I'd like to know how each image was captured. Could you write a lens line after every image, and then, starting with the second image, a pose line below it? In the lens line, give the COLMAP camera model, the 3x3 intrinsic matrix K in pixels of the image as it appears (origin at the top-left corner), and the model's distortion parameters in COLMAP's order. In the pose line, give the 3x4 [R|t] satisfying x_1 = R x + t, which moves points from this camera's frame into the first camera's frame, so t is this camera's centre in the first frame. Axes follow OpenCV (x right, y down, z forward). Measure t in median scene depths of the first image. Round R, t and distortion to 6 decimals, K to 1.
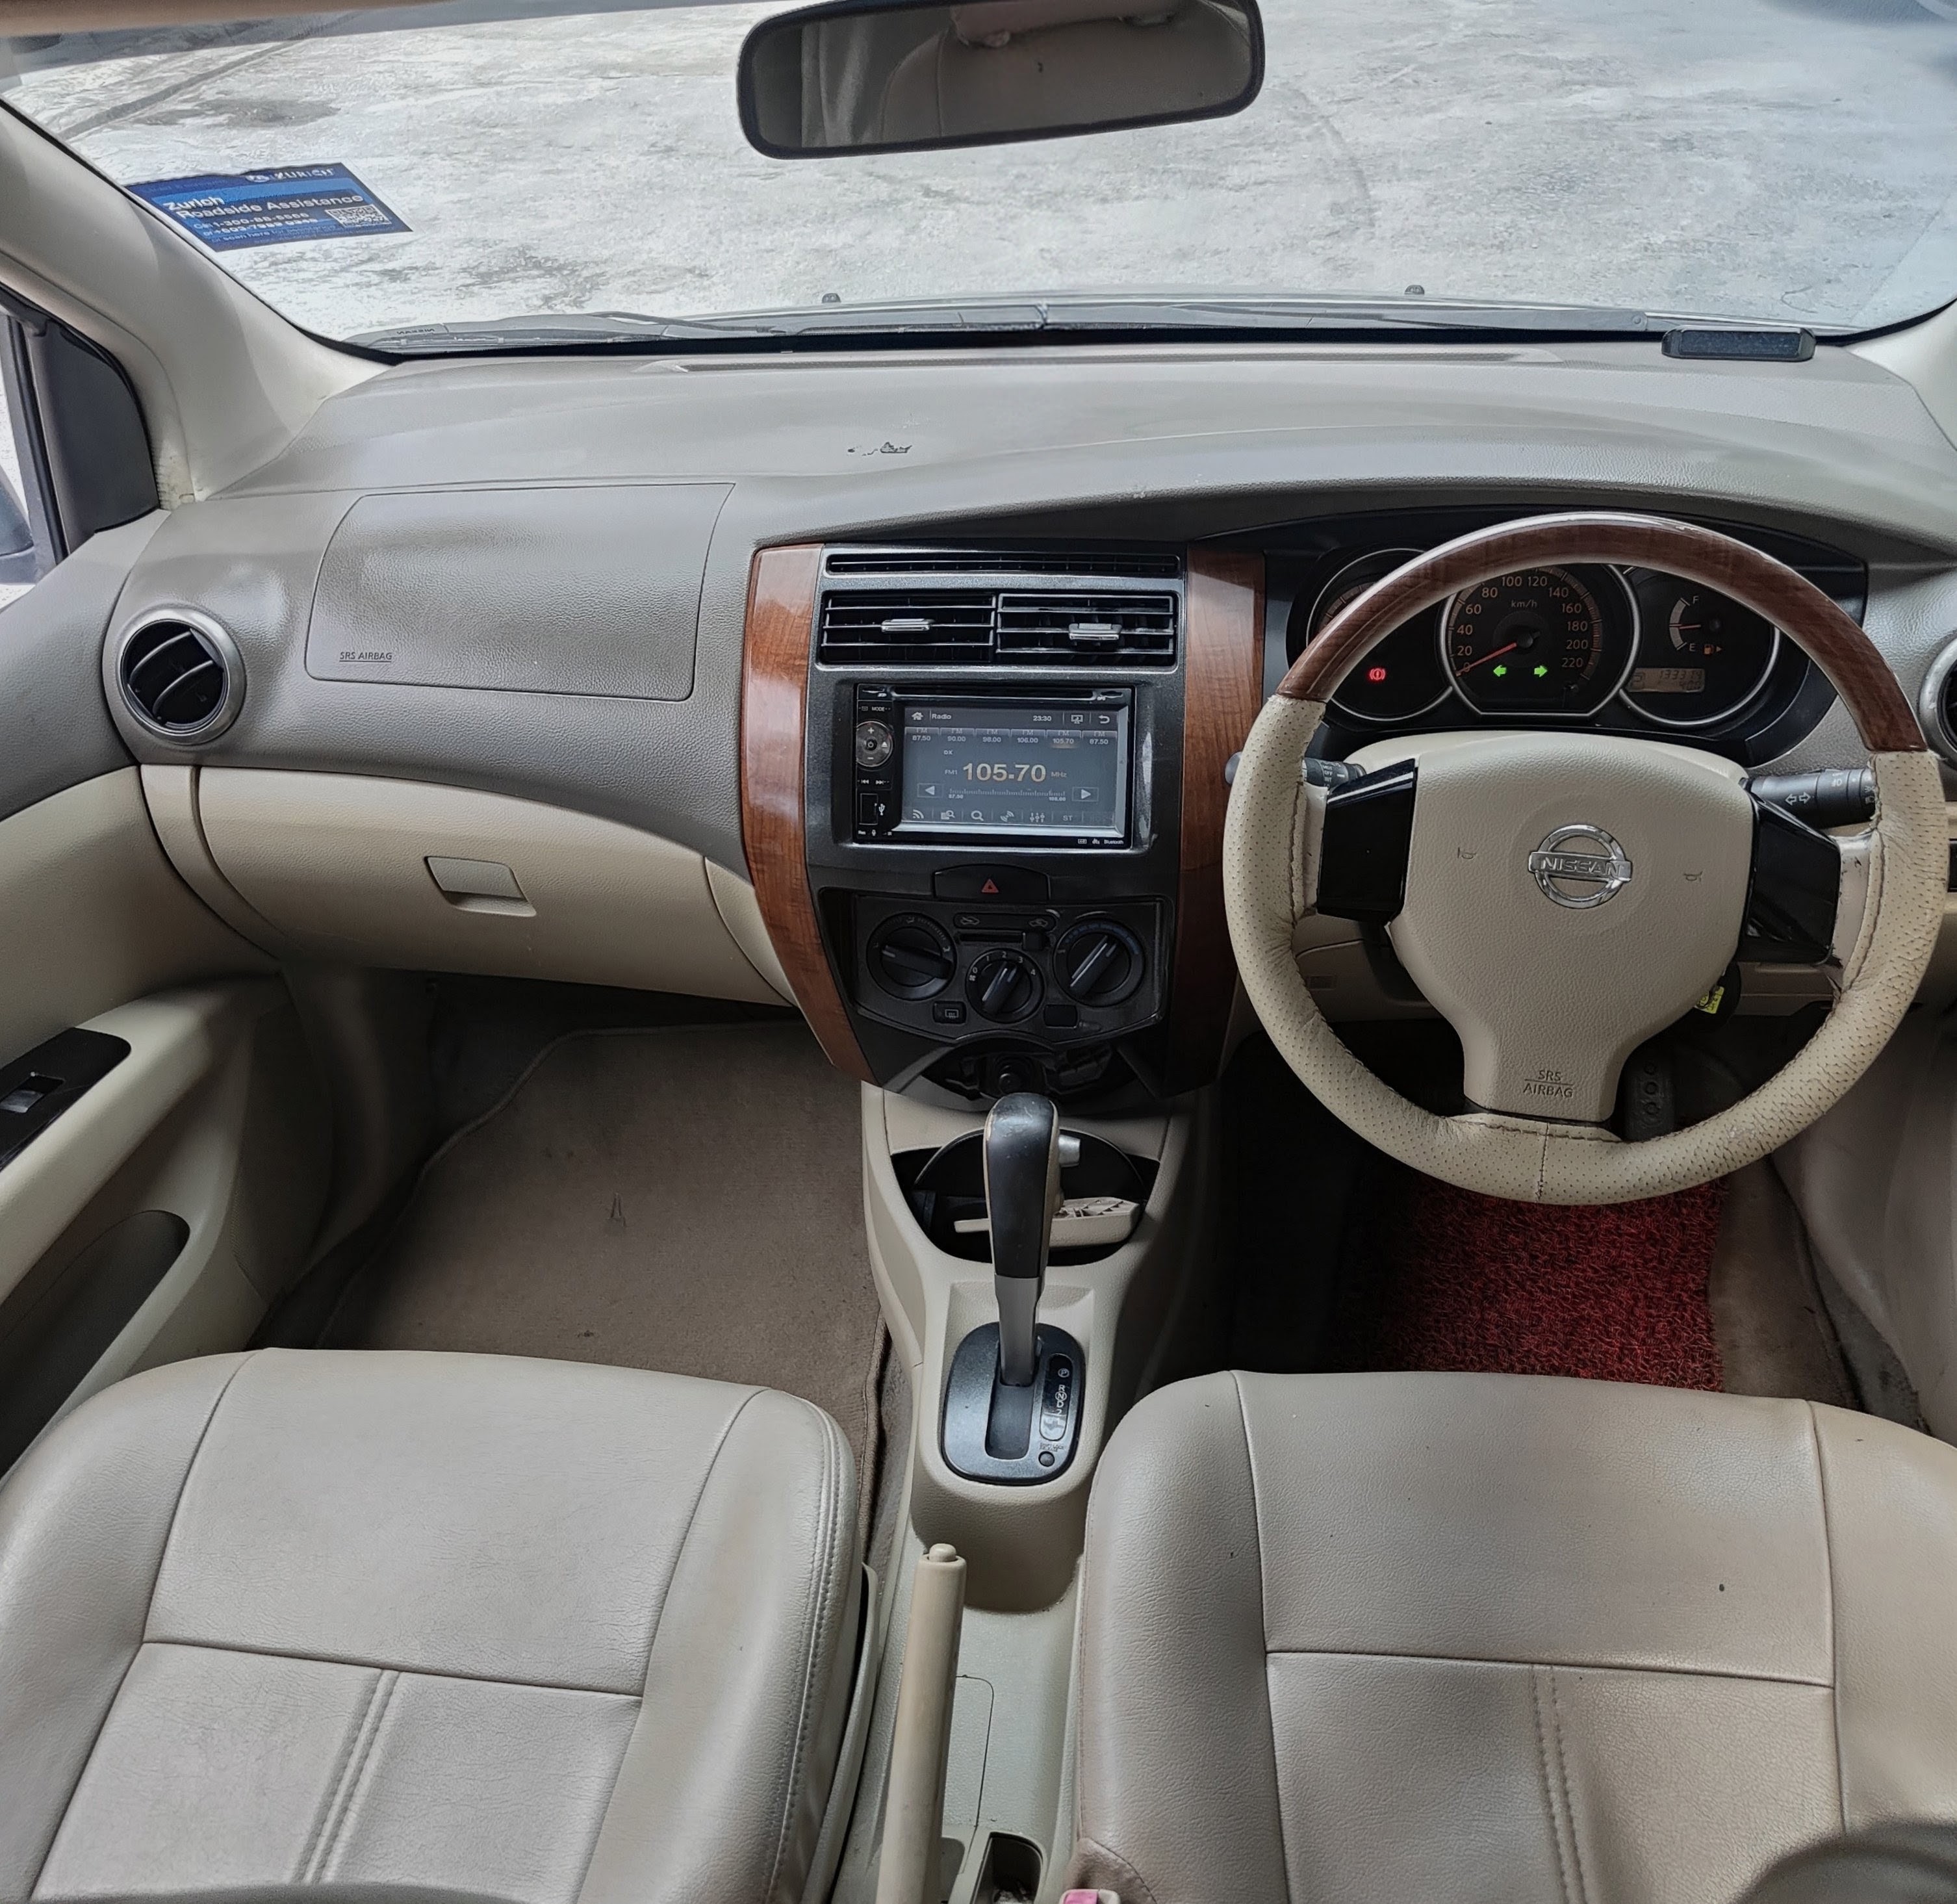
lens RADIAL K [[1797.4, 0, 975.7], [0, 1797.4, 995.4], [0, 0, 1]] dist [-0.028785, -0.018057]
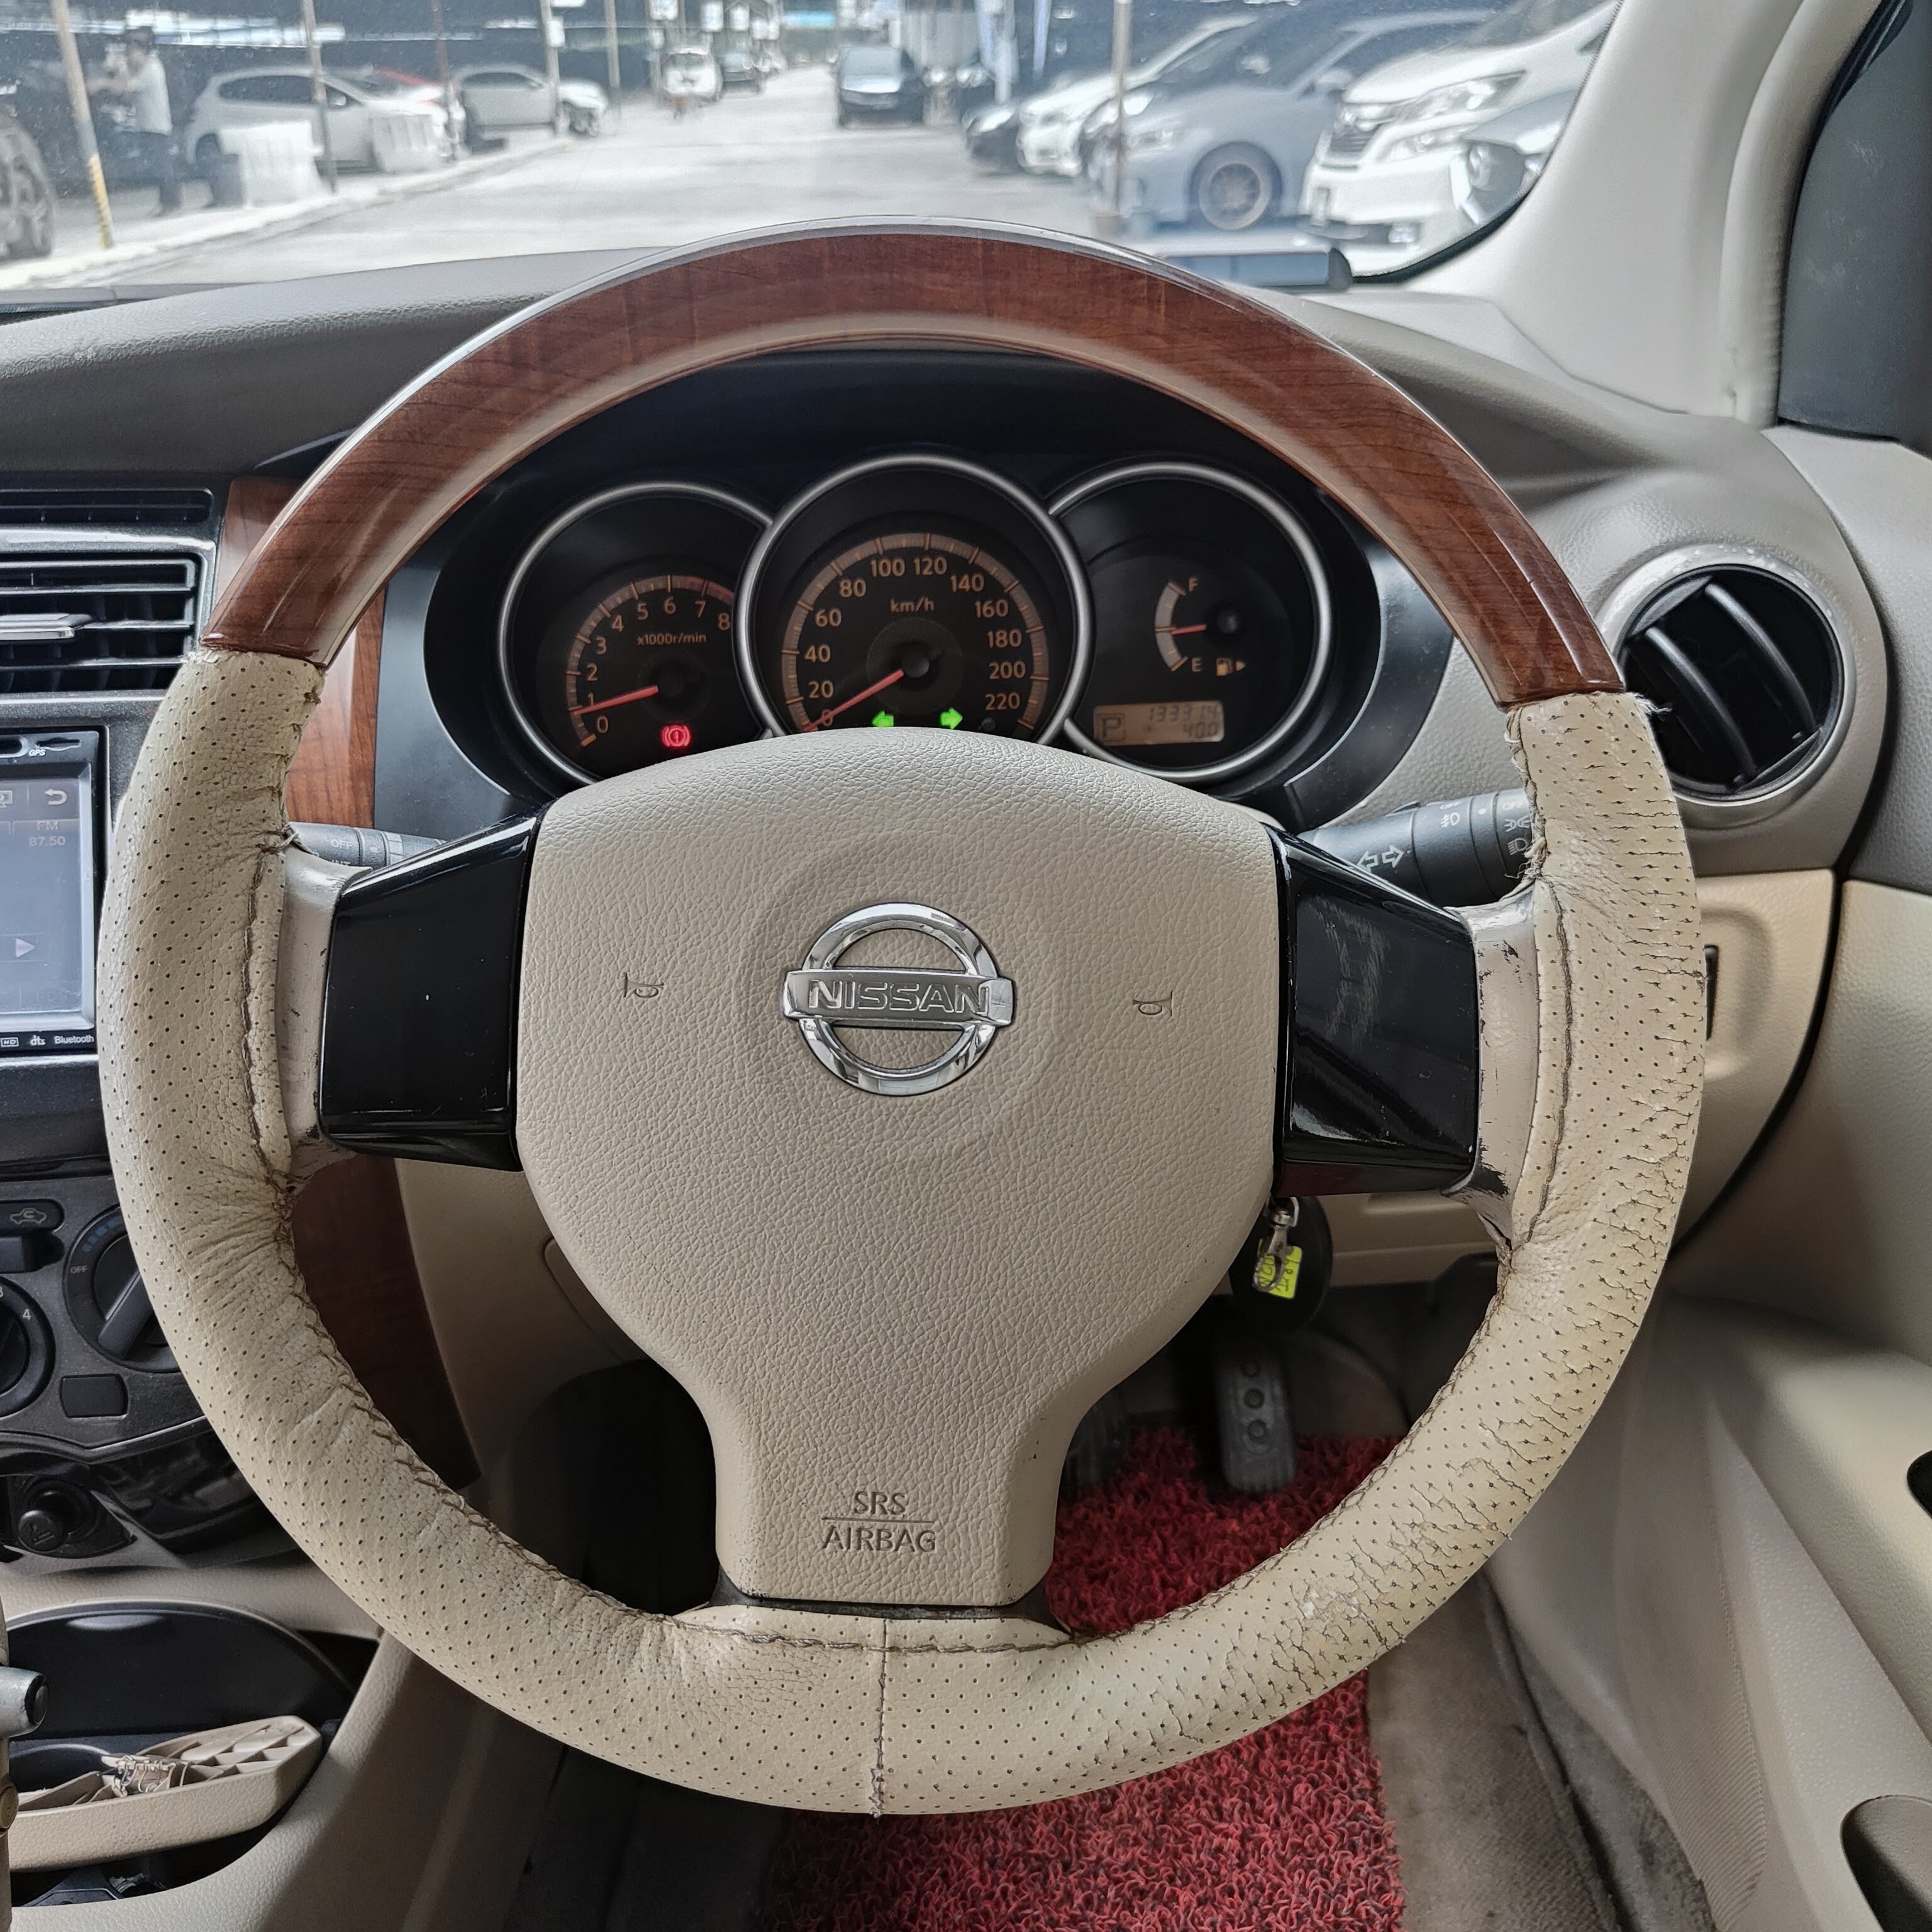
lens RADIAL K [[1745.8, 0, 1000.5], [0, 1745.8, 965.0], [0, 0, 1]] dist [-0.037955, 0.033845]
pose [[0.982006, -0.044784, 0.183465, 0.241766], [0.076529, 0.982503, -0.169798, -0.006211], [-0.172651, 0.180783, 0.968251, 0.501804]]
